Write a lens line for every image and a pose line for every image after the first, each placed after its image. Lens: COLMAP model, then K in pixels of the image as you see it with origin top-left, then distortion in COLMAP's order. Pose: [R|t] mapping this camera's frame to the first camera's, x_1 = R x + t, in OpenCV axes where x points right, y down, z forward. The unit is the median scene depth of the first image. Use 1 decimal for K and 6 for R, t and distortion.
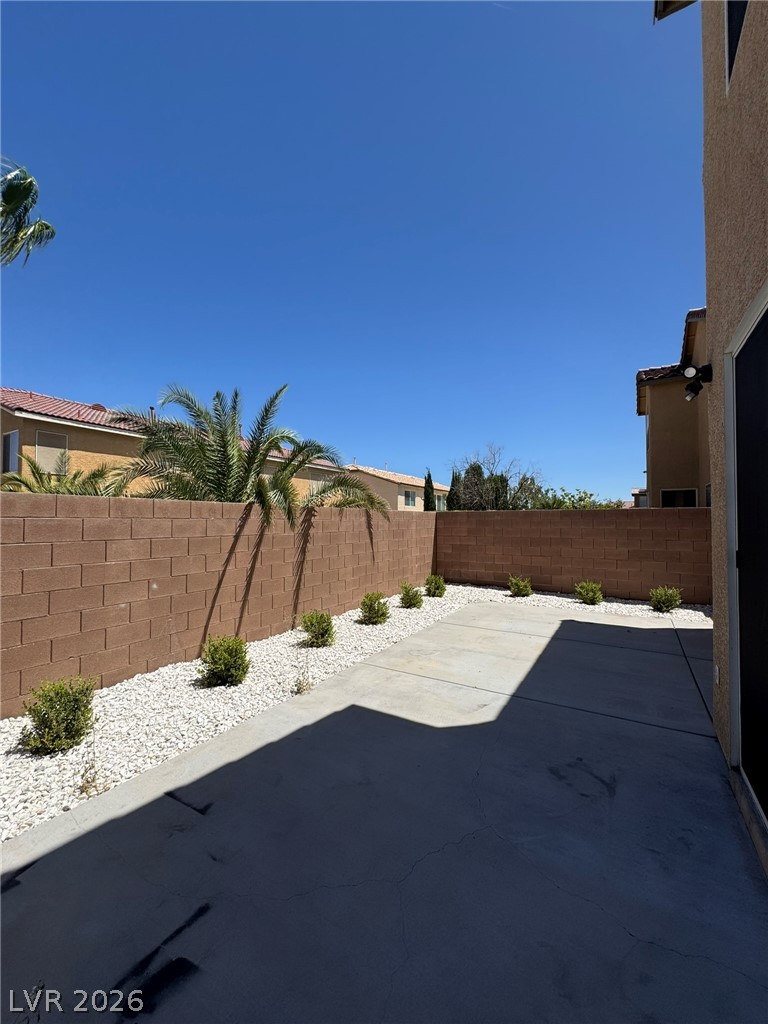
lens RADIAL K [[408.2, 0, 383.8], [0, 408.2, 511.8], [0, 0, 1]] dist [-0.003853, 0.000631]
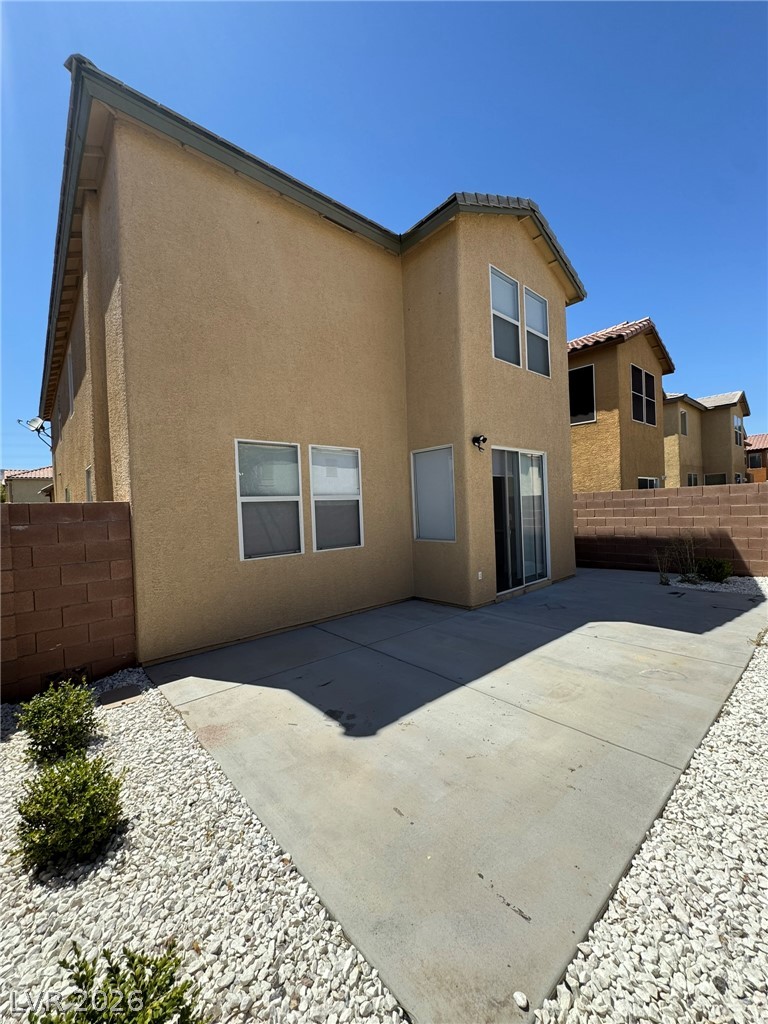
lens RADIAL K [[408.2, 0, 379.0], [0, 408.2, 513.9], [0, 0, 1]] dist [-0.003853, 0.000631]
pose [[-0.949693, 0.032670, 0.311474, 0.365817], [0.033224, 0.999442, -0.003531, 0.026968], [-0.311415, 0.006995, -0.950248, 1.938187]]
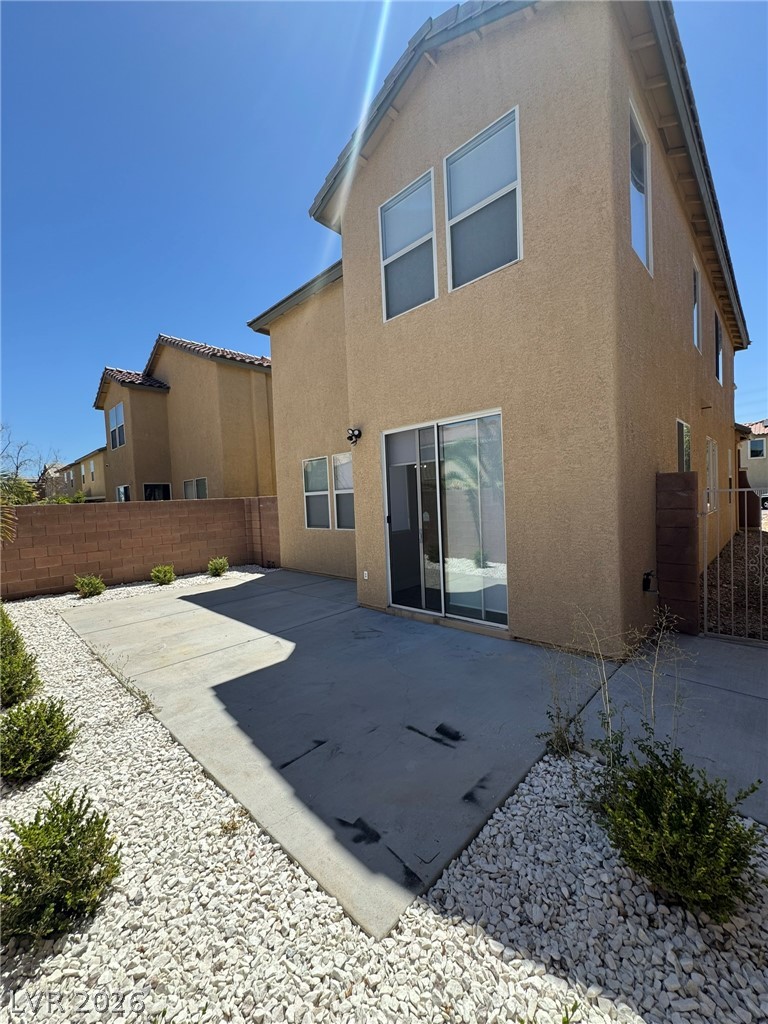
lens RADIAL K [[408.2, 0, 386.9], [0, 408.2, 513.0], [0, 0, 1]] dist [-0.003853, 0.000631]
pose [[0.221154, -0.046704, 0.974120, -0.730813], [0.023358, 0.998820, 0.042585, -0.010710], [-0.974959, 0.013336, 0.221984, 0.235296]]
